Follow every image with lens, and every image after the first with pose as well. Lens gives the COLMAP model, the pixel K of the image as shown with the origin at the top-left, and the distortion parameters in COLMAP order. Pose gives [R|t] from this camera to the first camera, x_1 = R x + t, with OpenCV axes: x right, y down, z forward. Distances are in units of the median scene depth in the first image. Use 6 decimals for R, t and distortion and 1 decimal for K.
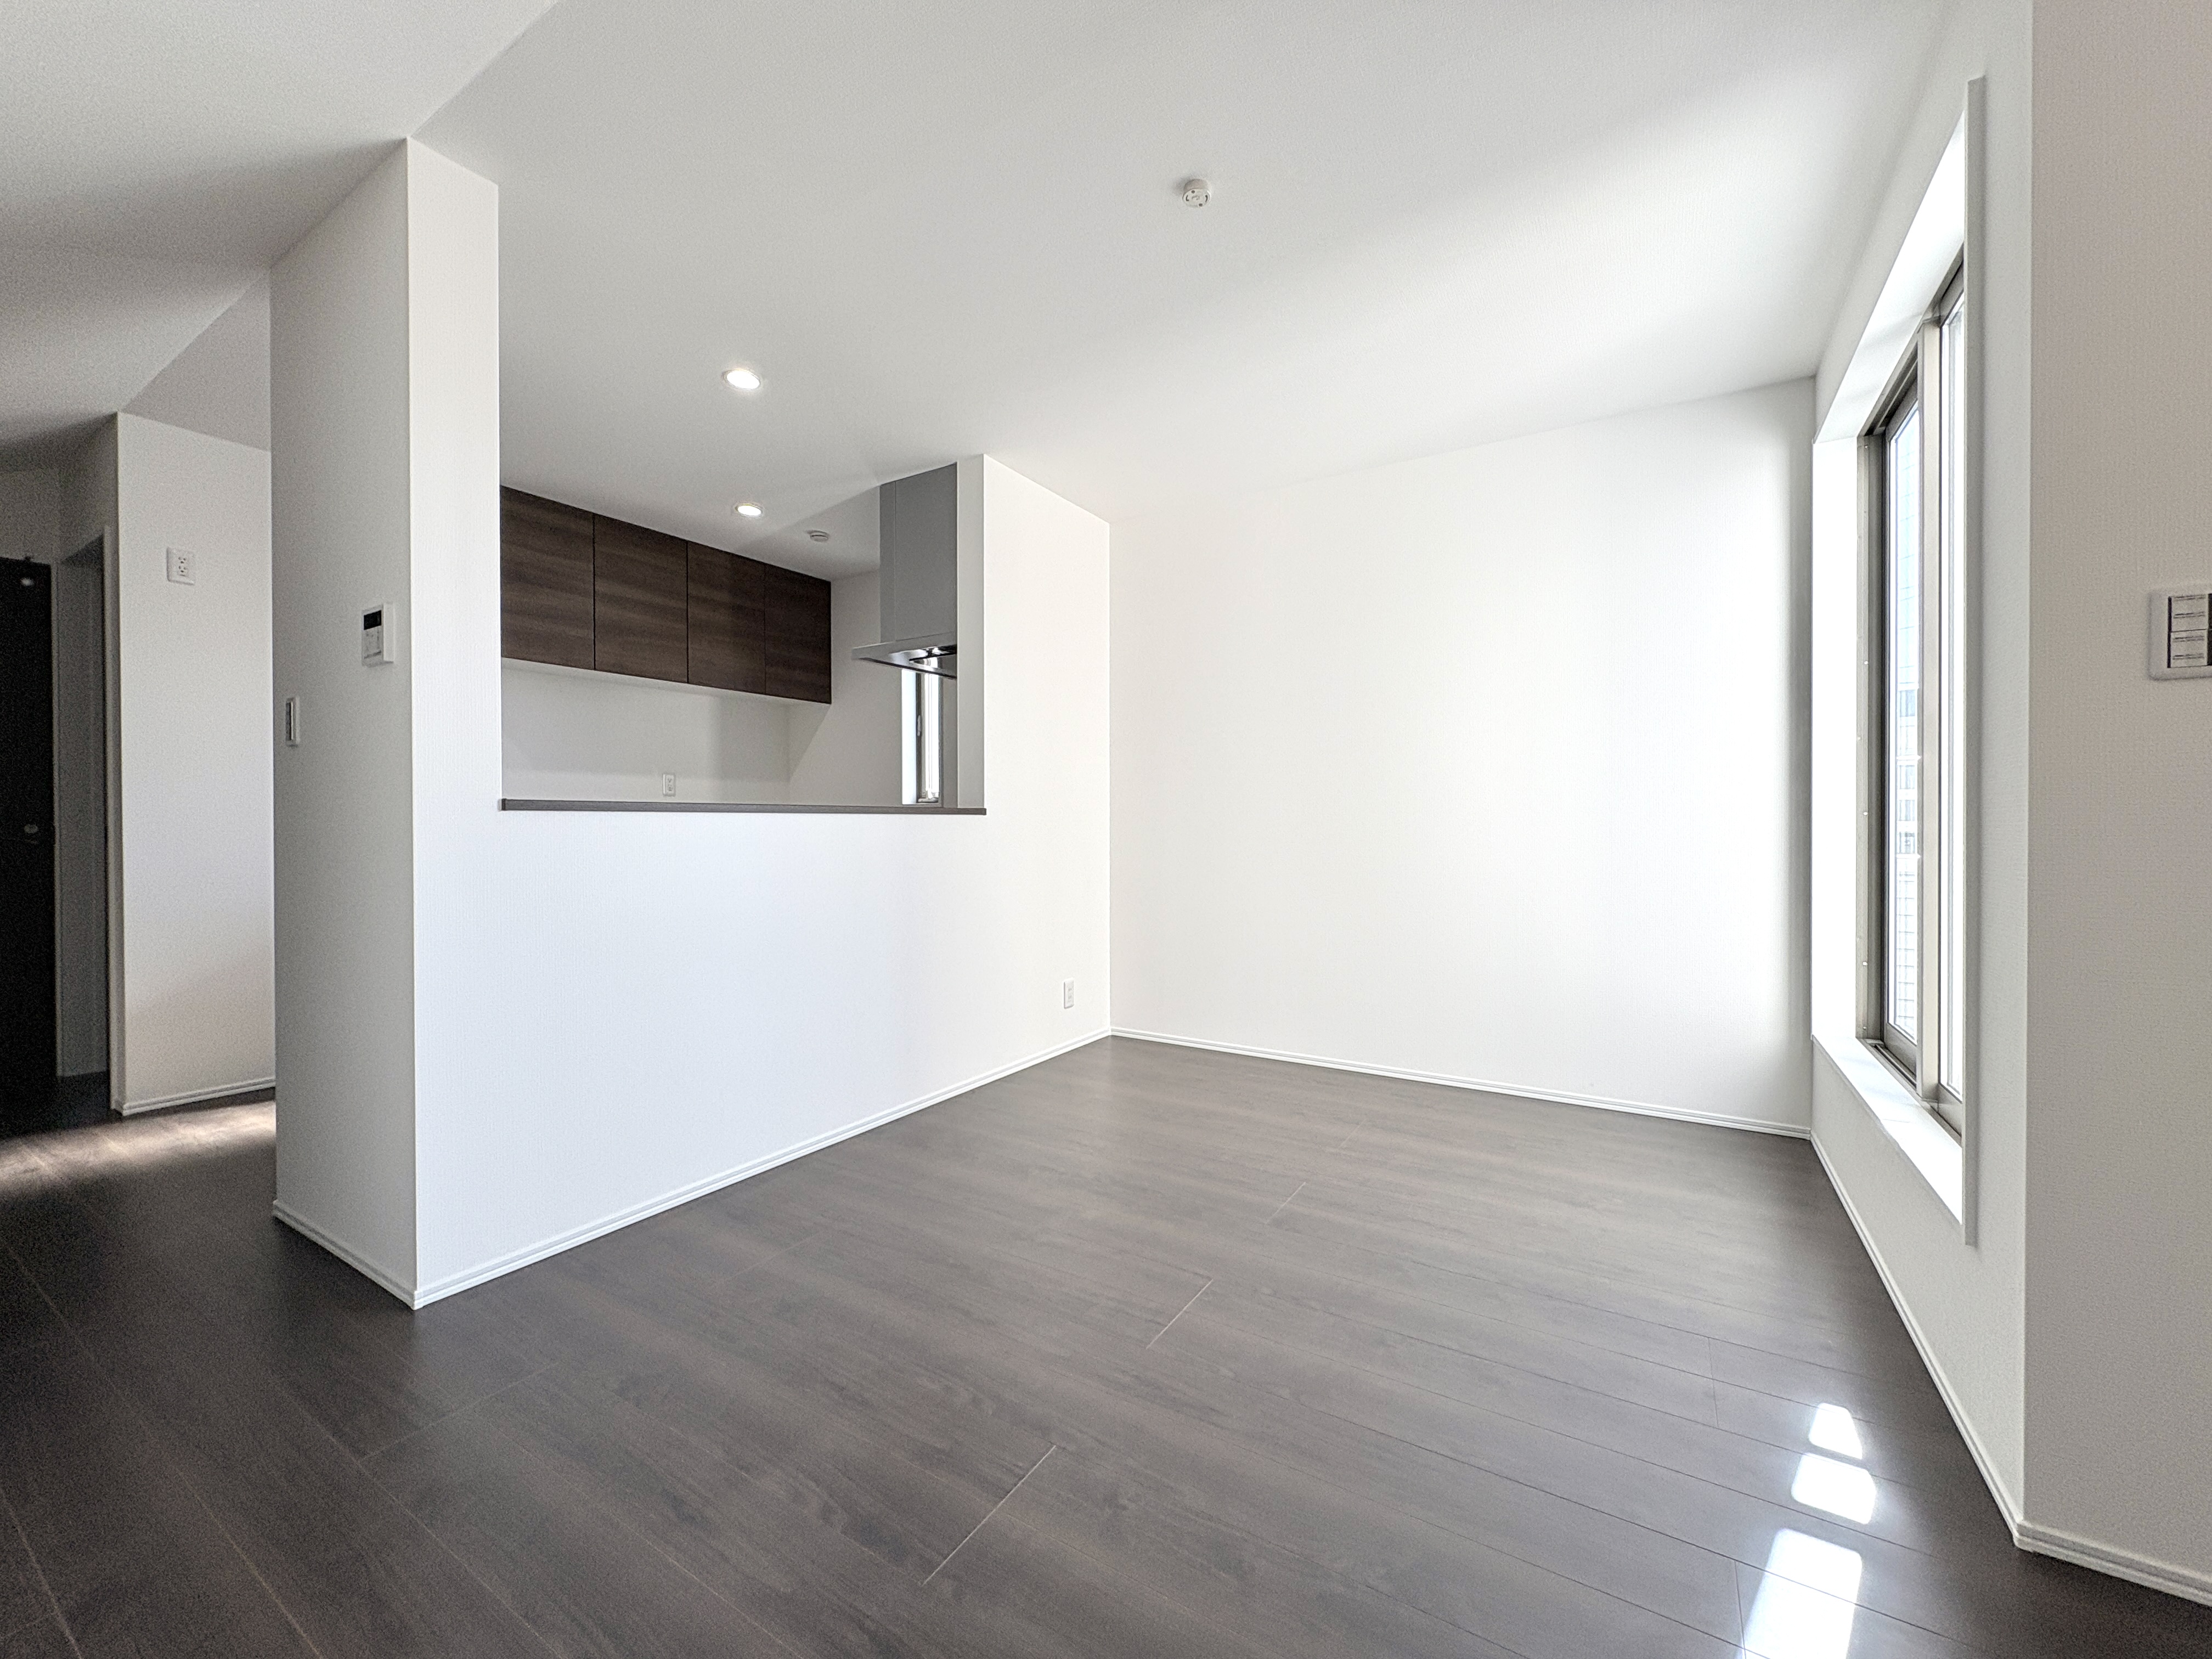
lens RADIAL K [[879.3, 0, 1101.6], [0, 879.3, 827.4], [0, 0, 1]] dist [-0.002347, -0.000013]
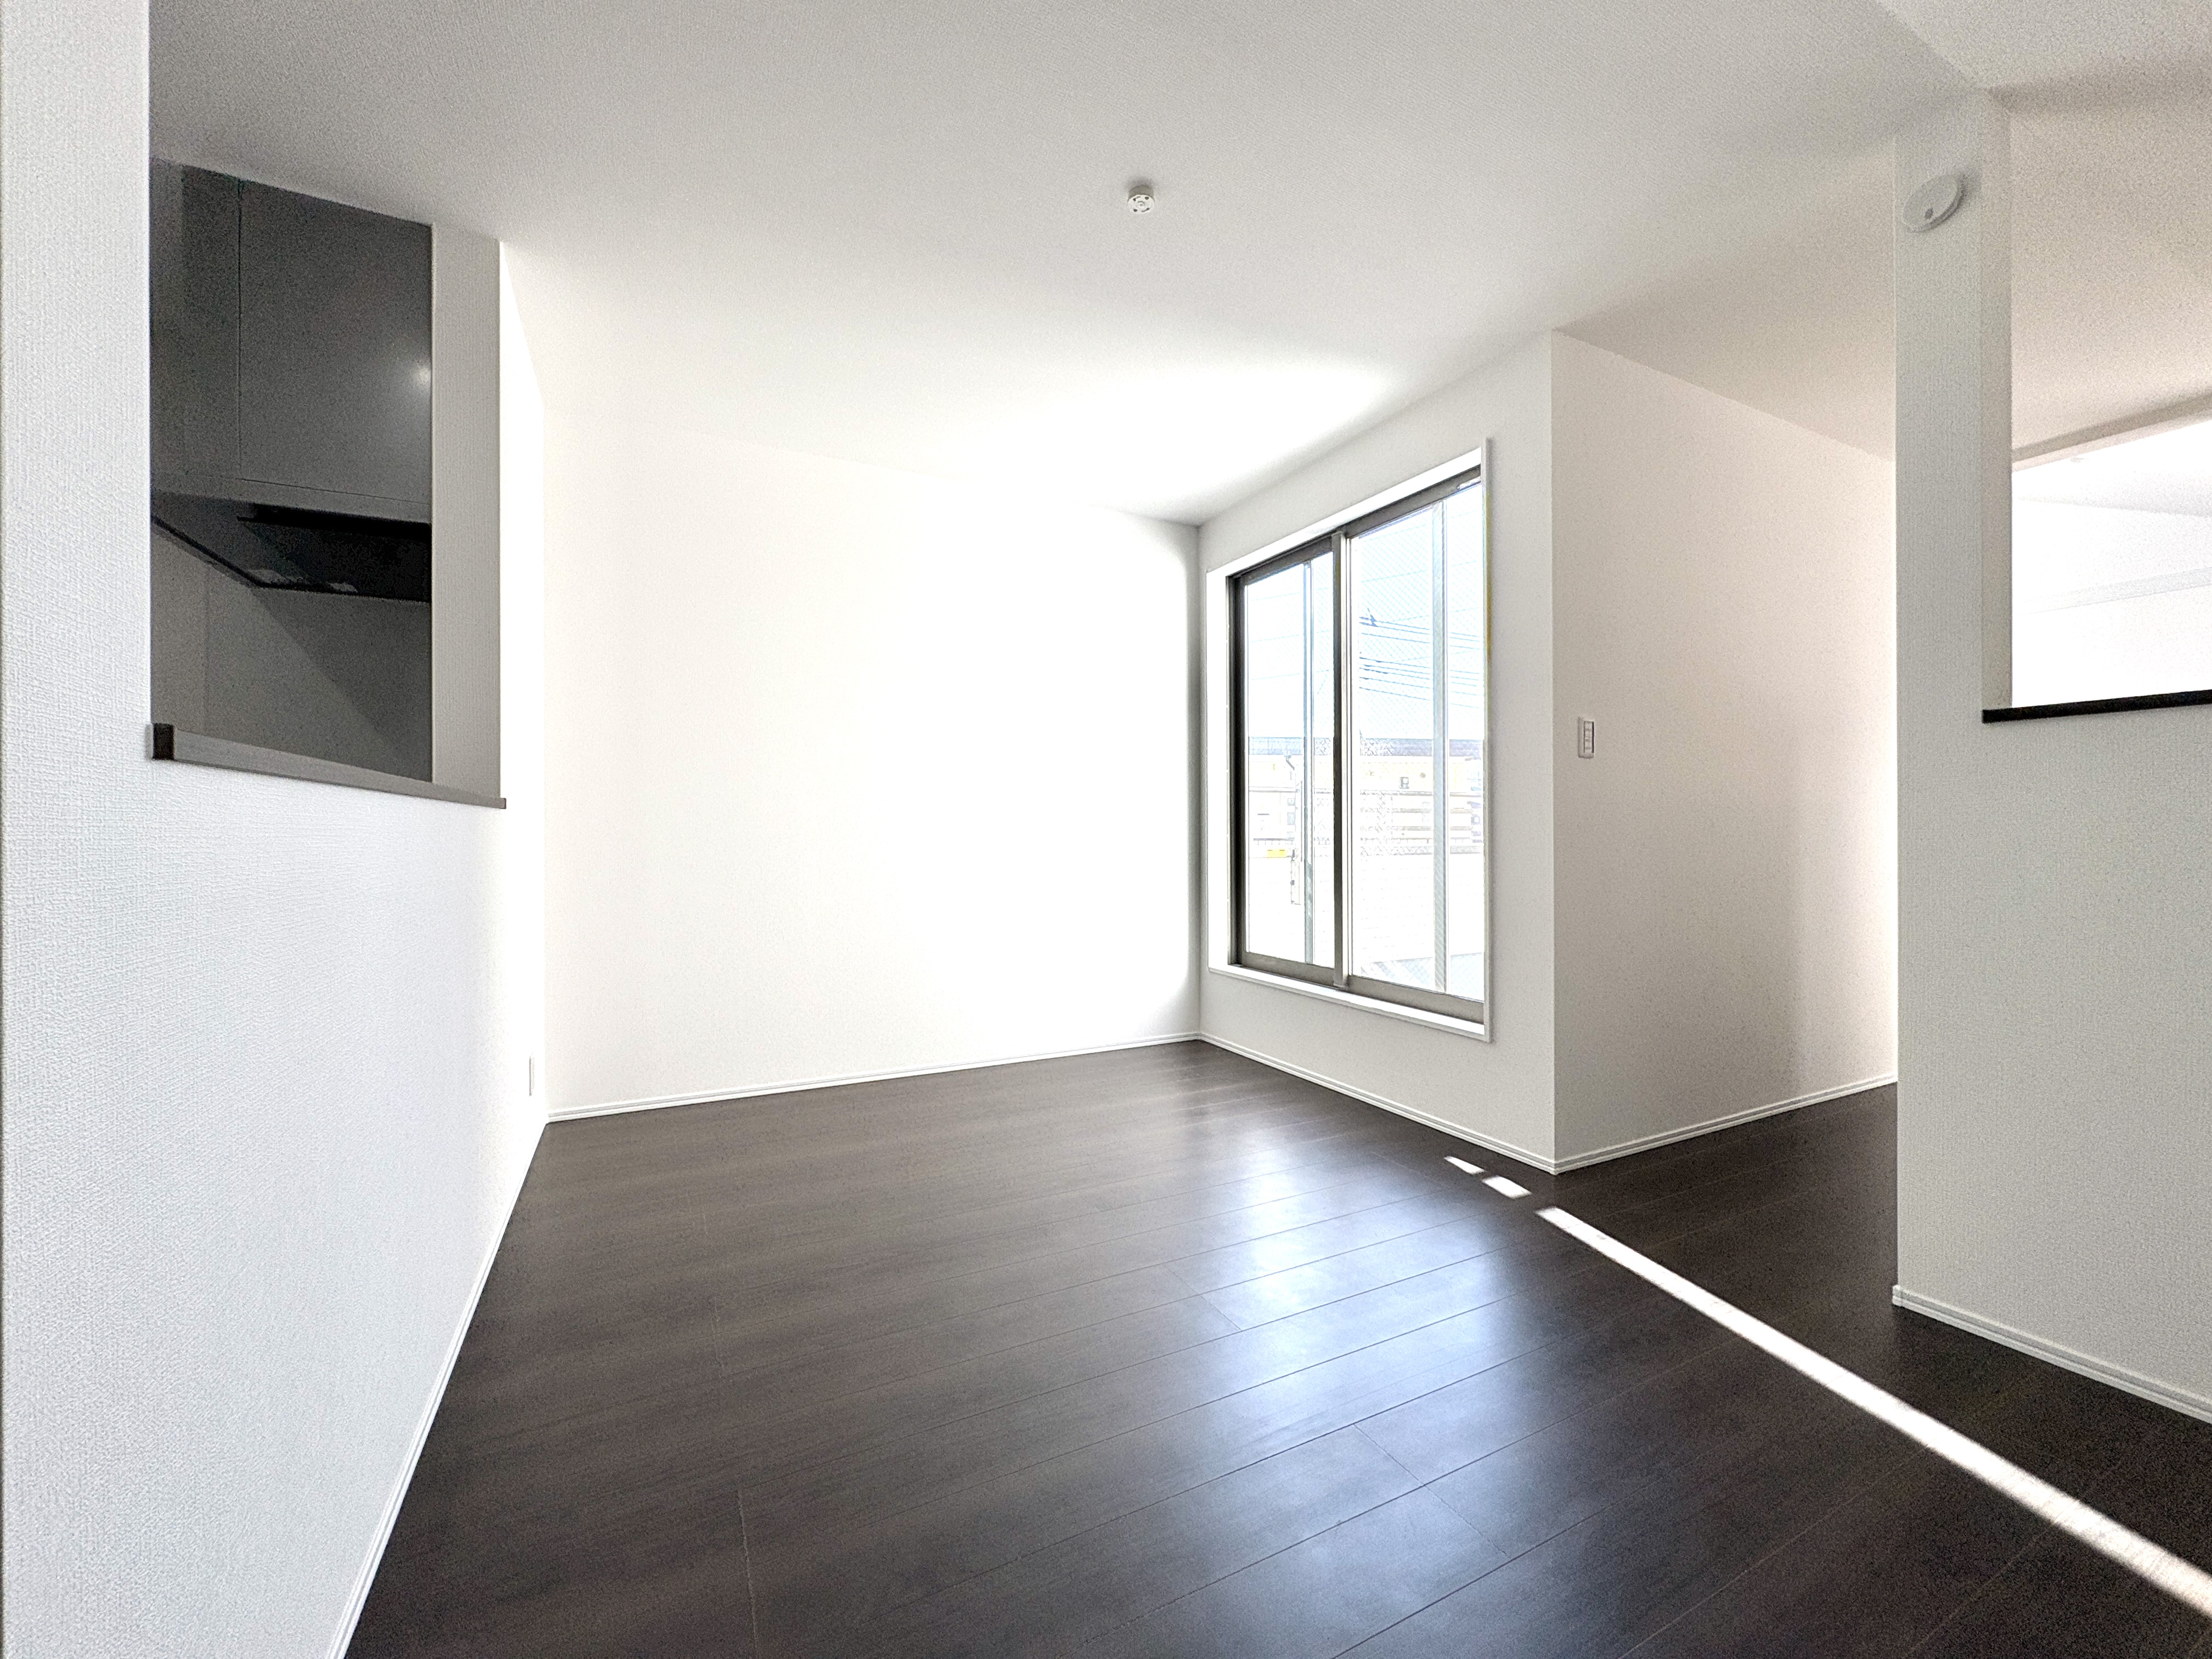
lens RADIAL K [[879.3, 0, 1103.8], [0, 879.3, 829.7], [0, 0, 1]] dist [-0.002347, -0.000013]
pose [[0.514701, 0.001128, 0.857369, -0.530926], [0.005904, 0.999971, -0.004860, 0.006959], [-0.857350, 0.007564, 0.514679, 0.352770]]
